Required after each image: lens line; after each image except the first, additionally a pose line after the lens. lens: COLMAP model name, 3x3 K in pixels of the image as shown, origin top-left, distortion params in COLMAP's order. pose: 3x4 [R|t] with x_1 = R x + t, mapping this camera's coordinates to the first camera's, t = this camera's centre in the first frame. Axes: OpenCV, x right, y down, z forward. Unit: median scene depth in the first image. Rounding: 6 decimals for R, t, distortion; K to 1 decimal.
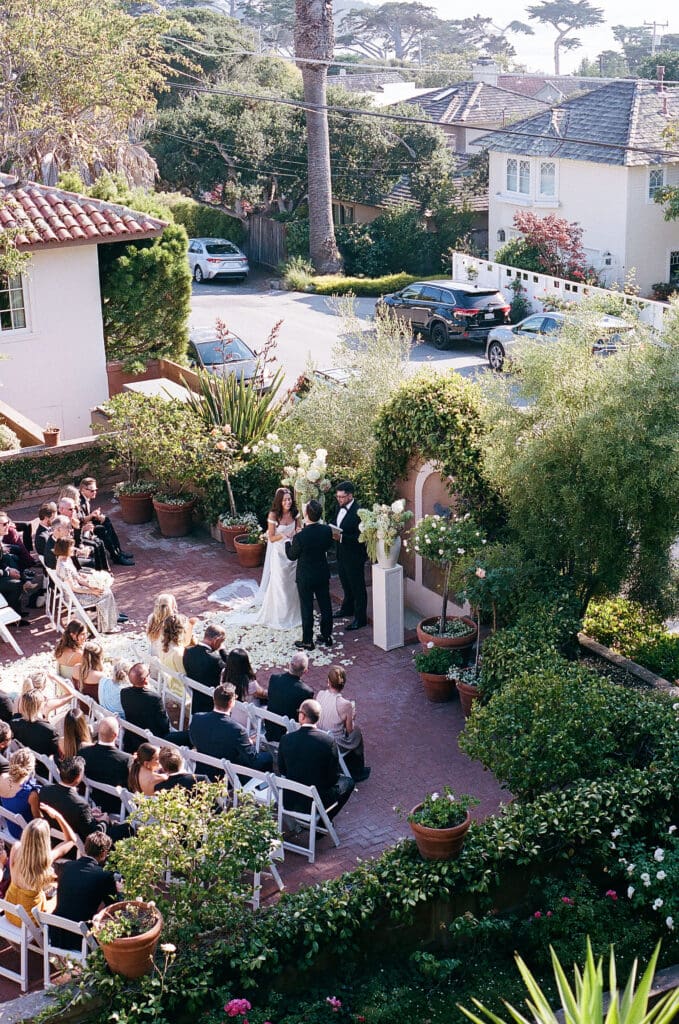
lens RADIAL K [[1483.4, 0, 339.4], [0, 1483.4, 447.1], [0, 0, 1]] dist [0.011786, -0.370573]
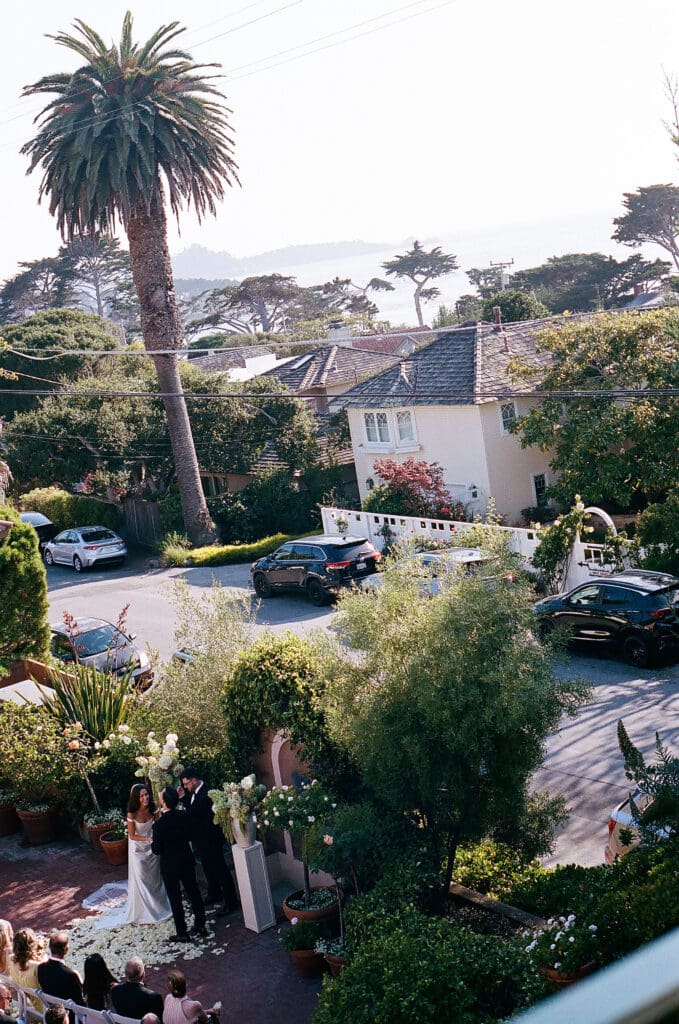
lens RADIAL K [[1483.4, 0, 339.4], [0, 1483.4, 447.1], [0, 0, 1]] dist [0.011786, -0.370573]
pose [[0.987747, -0.138431, 0.072060, 0.049502], [0.148705, 0.974946, -0.165428, -0.004428], [-0.047354, 0.174117, 0.983586, -0.012823]]
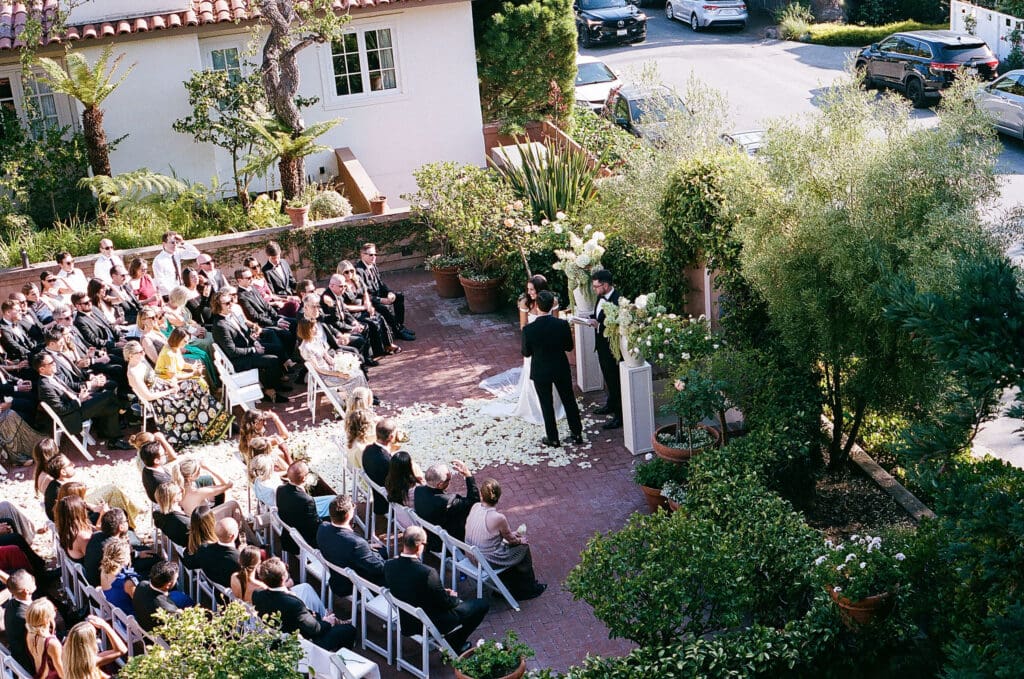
lens RADIAL K [[1483.4, 0, 512.0], [0, 1483.4, 339.5], [0, 0, 1]] dist [0.011786, -0.370573]
pose [[0.960184, 0.052974, -0.274301, 0.177597], [-0.025107, 0.994247, 0.104128, -0.024577], [0.278239, -0.093095, 0.955990, 0.084575]]
